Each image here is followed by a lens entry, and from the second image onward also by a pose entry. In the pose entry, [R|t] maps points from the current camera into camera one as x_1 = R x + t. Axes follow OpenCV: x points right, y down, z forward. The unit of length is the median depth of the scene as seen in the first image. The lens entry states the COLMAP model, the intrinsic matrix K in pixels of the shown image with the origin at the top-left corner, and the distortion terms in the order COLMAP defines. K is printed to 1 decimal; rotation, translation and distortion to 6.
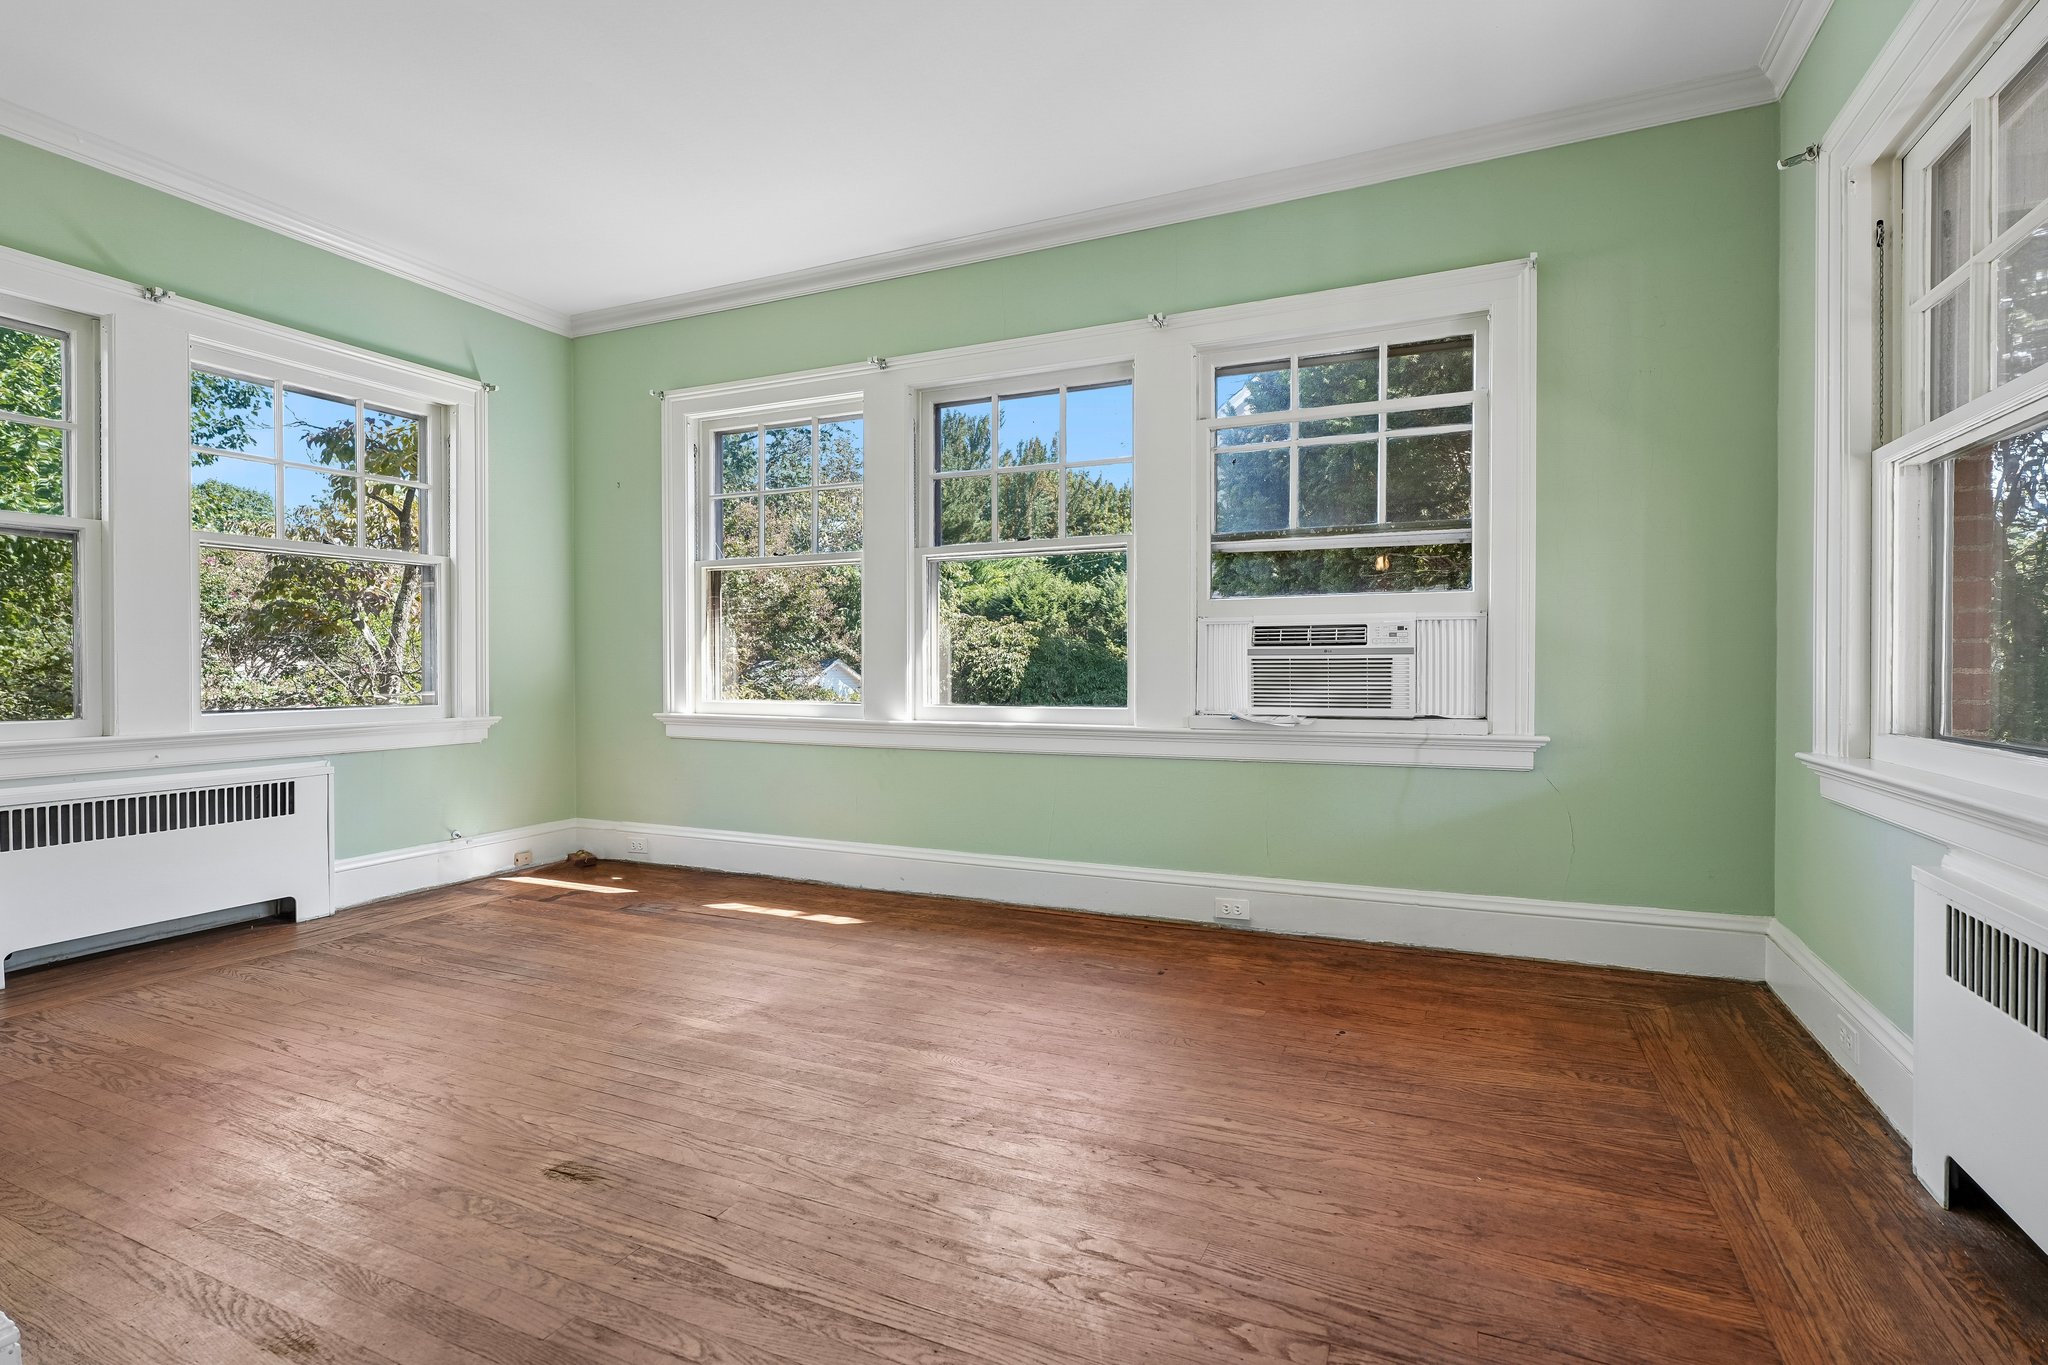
lens RADIAL K [[923.9, 0, 1020.3], [0, 923.9, 676.7], [0, 0, 1]] dist [-0.006585, 0.001420]
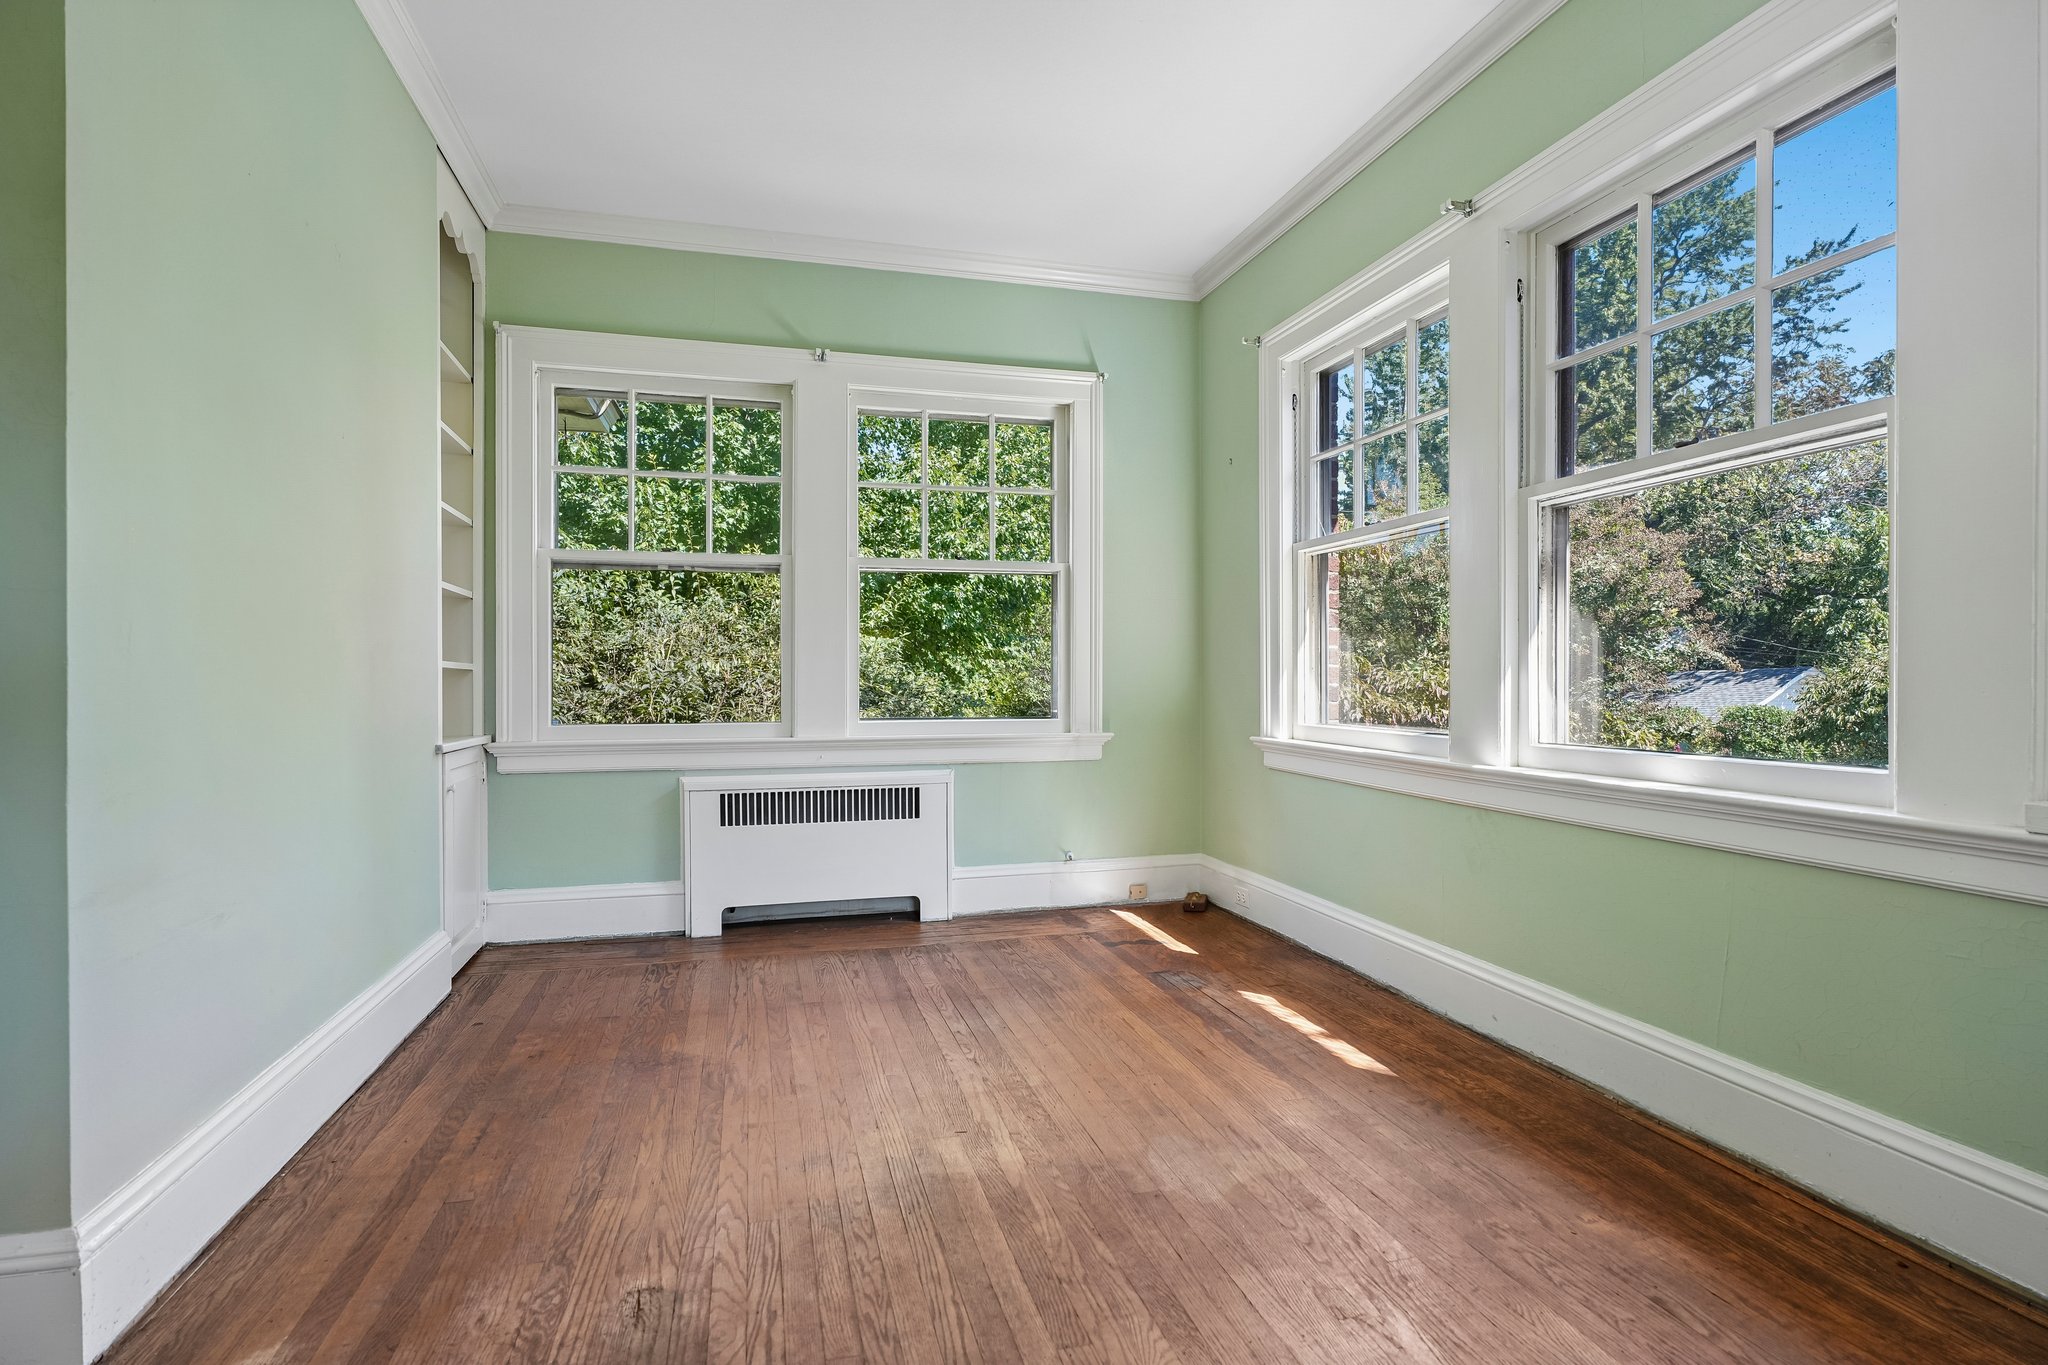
lens RADIAL K [[1052.6, 0, 1024.0], [0, 1052.6, 682.5], [0, 0, 1]] dist [-0.005301, 0.000519]
pose [[0.664851, 0.003551, -0.746967, 0.190877], [-0.008320, 0.999962, -0.002652, -0.004202], [0.746929, 0.007978, 0.664856, 0.284684]]
